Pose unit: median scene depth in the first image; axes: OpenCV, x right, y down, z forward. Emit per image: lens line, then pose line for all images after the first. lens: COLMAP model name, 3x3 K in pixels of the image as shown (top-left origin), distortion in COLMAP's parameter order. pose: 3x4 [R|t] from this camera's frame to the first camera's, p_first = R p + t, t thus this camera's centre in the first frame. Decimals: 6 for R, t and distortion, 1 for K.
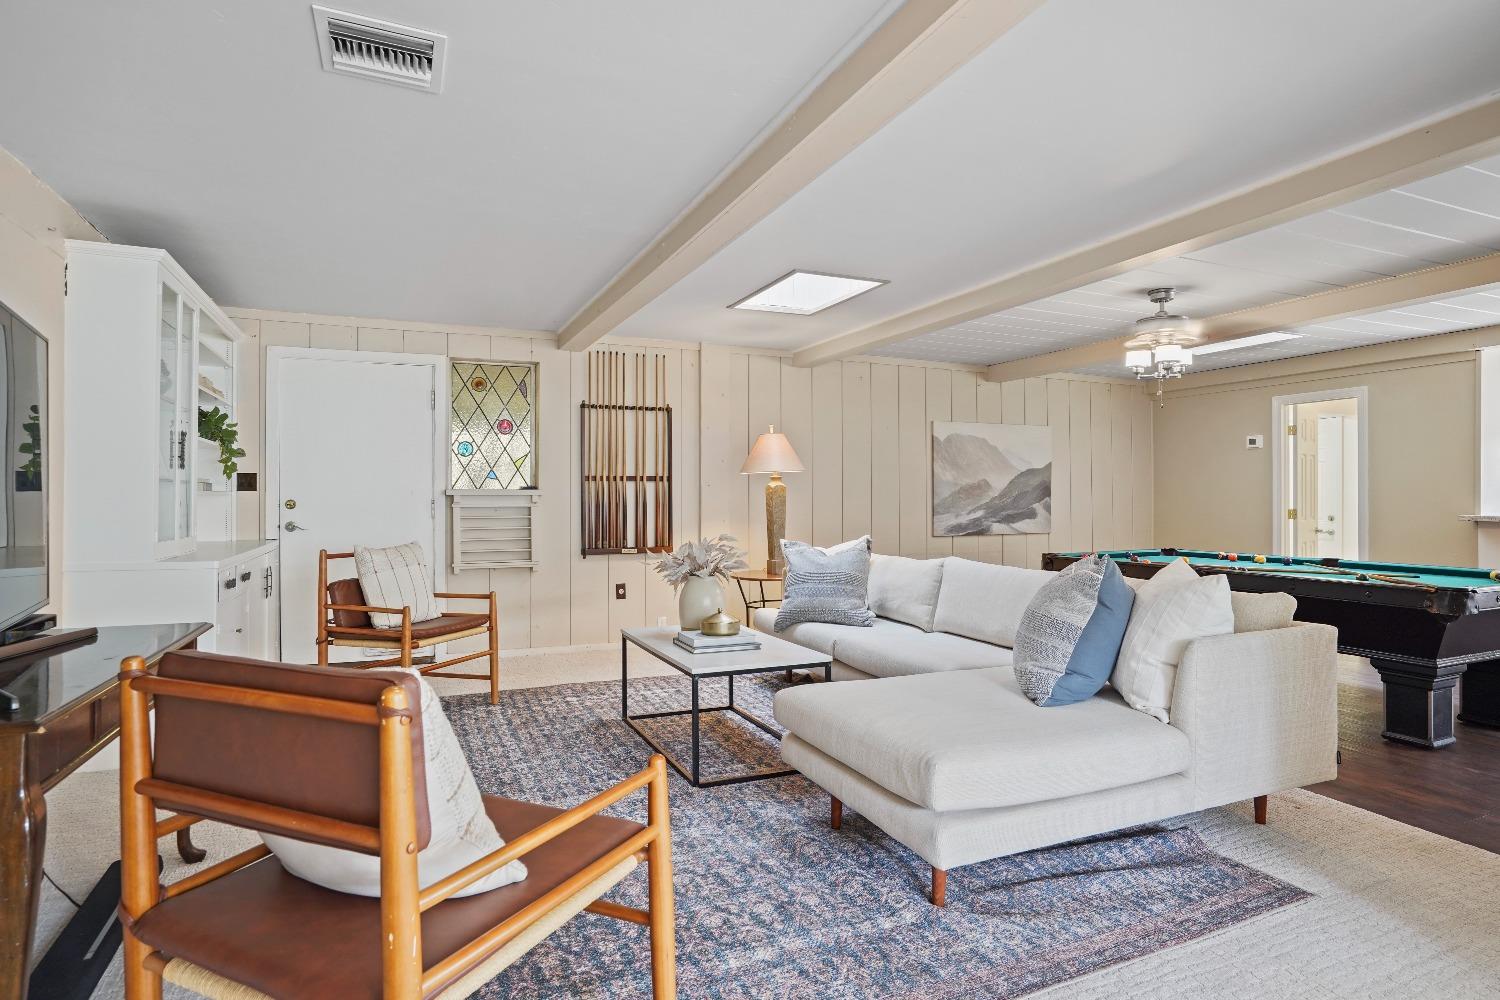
lens RADIAL K [[795.7, 0, 752.6], [0, 795.7, 500.3], [0, 0, 1]] dist [-0.001525, -0.000239]
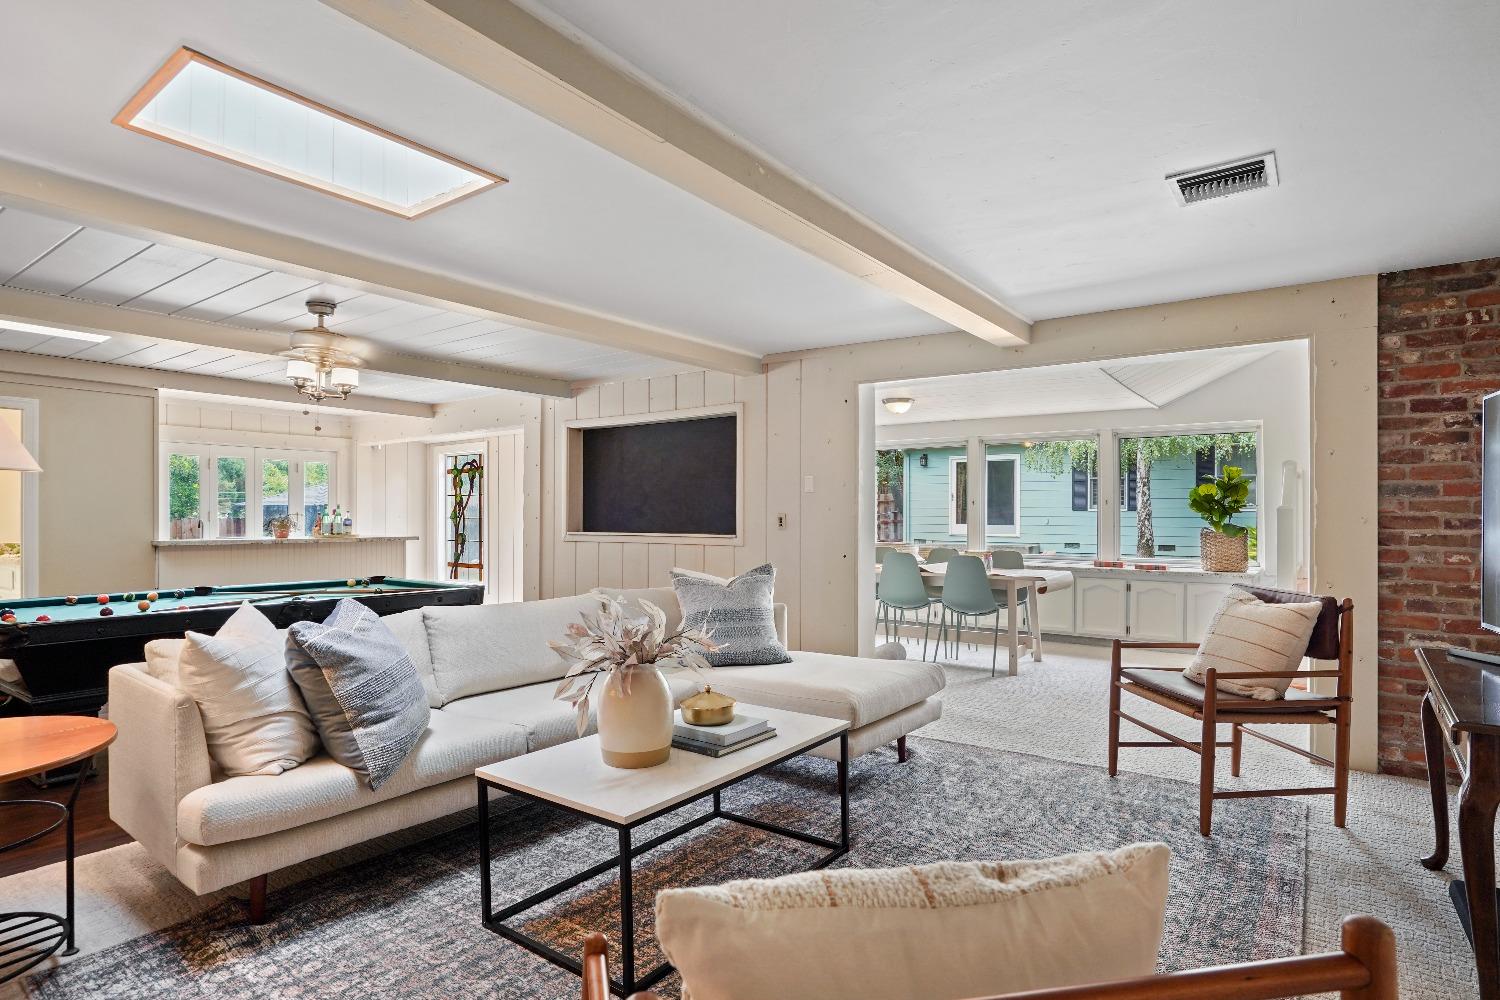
lens RADIAL K [[795.7, 0, 752.4], [0, 795.7, 503.1], [0, 0, 1]] dist [-0.001525, -0.000239]
pose [[-0.486684, 0.015410, 0.873442, -0.398992], [0.007330, 0.999881, -0.013557, -0.010496], [-0.873548, -0.000196, -0.486739, 0.753085]]
